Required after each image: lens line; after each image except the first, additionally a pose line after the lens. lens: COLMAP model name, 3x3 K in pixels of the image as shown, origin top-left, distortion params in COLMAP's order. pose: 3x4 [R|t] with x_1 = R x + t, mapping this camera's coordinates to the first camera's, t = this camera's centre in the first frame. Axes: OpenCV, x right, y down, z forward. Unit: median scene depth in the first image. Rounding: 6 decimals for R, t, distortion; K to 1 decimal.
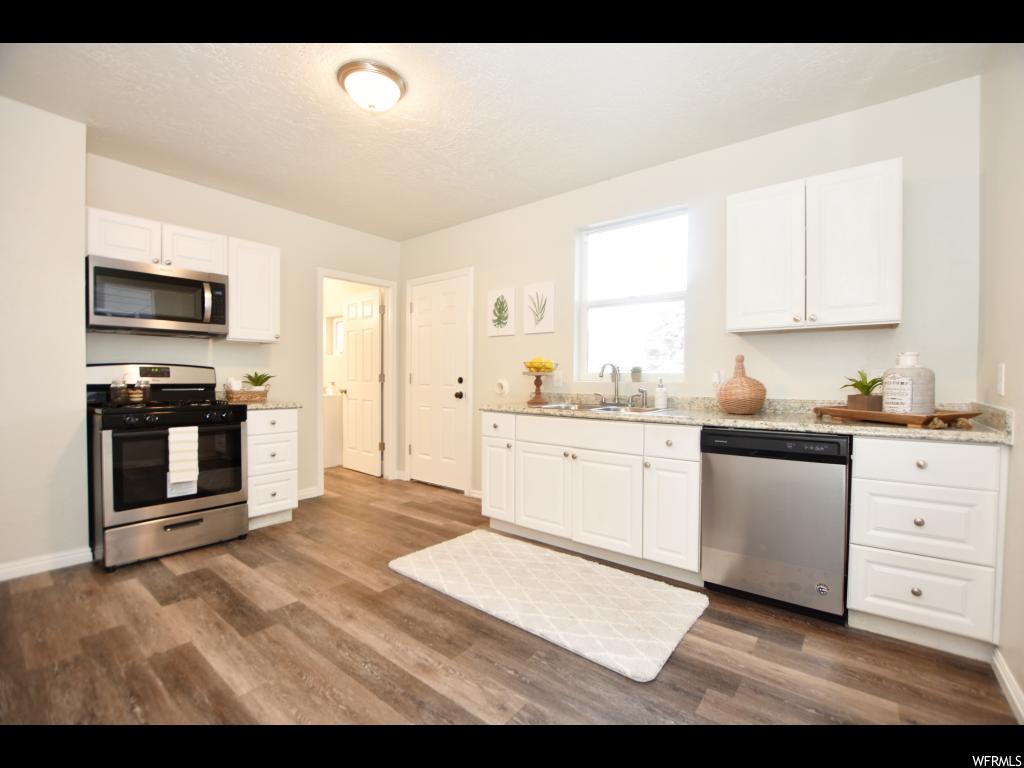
lens RADIAL K [[444.9, 0, 512.5], [0, 444.9, 386.0], [0, 0, 1]] dist [-0.026959, -0.000051]
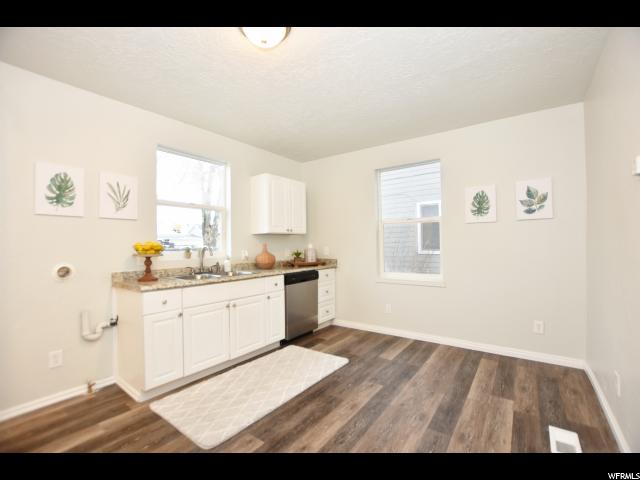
lens RADIAL K [[278.1, 0, 320.3], [0, 278.1, 239.5], [0, 0, 1]] dist [-0.026959, -0.000051]
pose [[-0.024867, 0.016504, 0.999555, -0.929928], [0.036139, 0.999225, -0.015599, -0.055565], [-0.999037, 0.035735, -0.025444, 0.750309]]
